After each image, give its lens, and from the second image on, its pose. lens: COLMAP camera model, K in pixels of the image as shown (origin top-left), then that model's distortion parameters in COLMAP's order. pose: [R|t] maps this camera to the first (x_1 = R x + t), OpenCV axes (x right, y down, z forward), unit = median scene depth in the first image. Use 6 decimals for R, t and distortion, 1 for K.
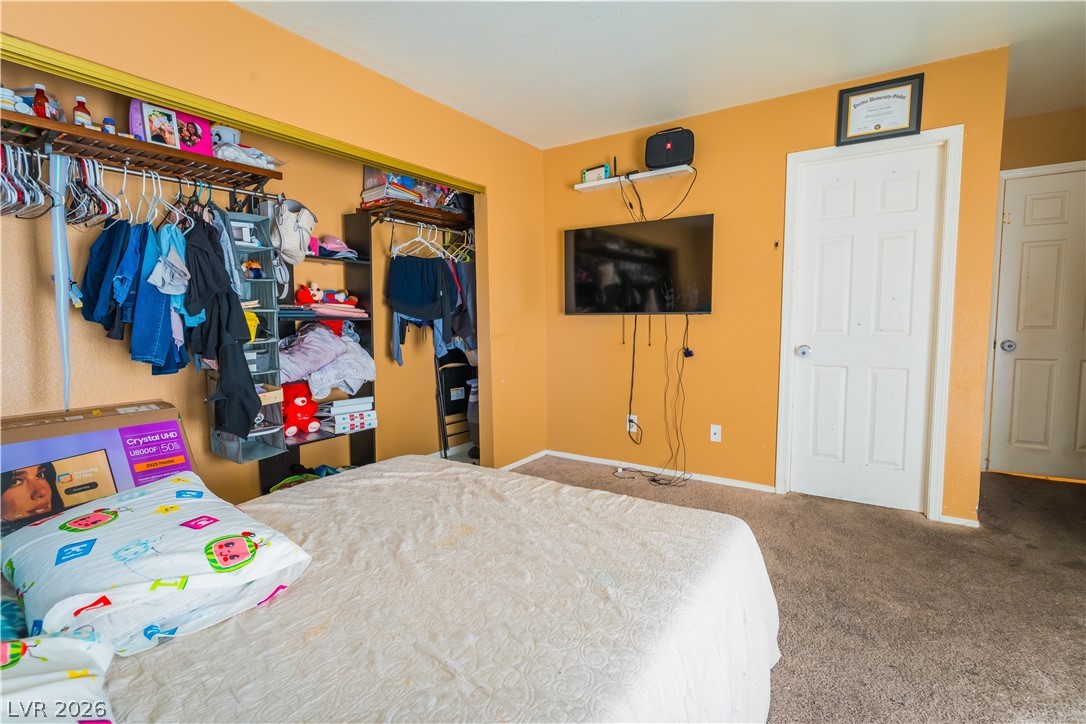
lens RADIAL K [[512.4, 0, 543.5], [0, 512.4, 362.7], [0, 0, 1]] dist [0.002089, 0.000119]
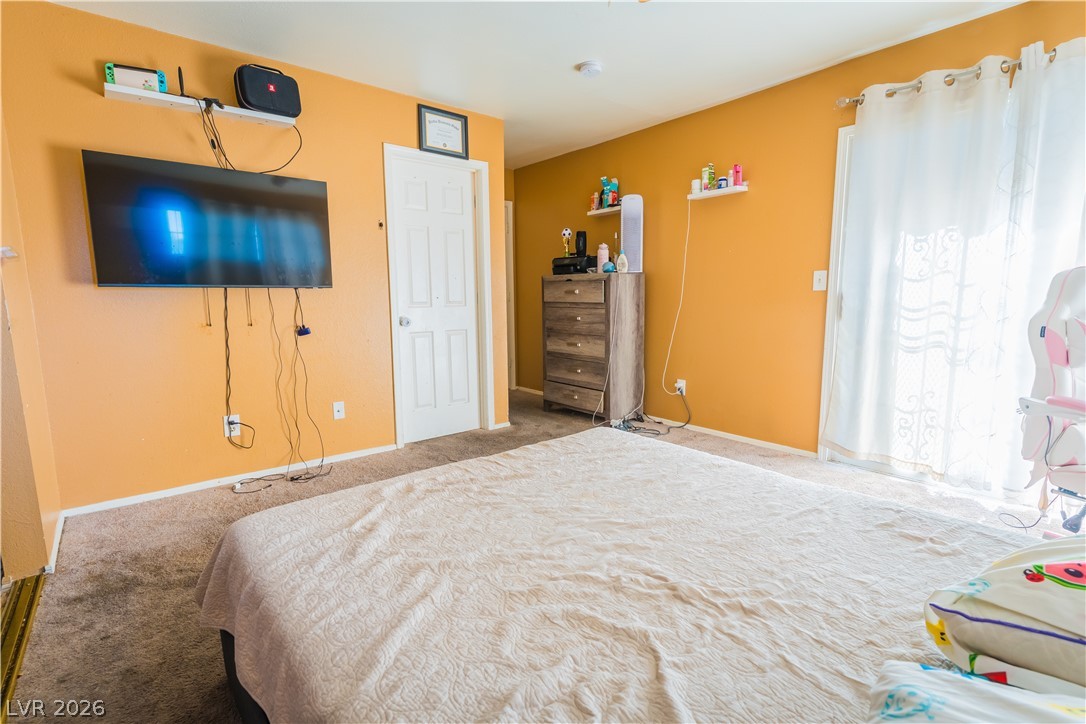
lens RADIAL K [[512.4, 0, 543.5], [0, 512.4, 362.7], [0, 0, 1]] dist [0.002089, 0.000119]
pose [[0.289022, -0.122412, 0.949464, -0.495183], [0.086445, 0.991077, 0.101462, -0.019485], [-0.953411, 0.052751, 0.297025, 0.346907]]
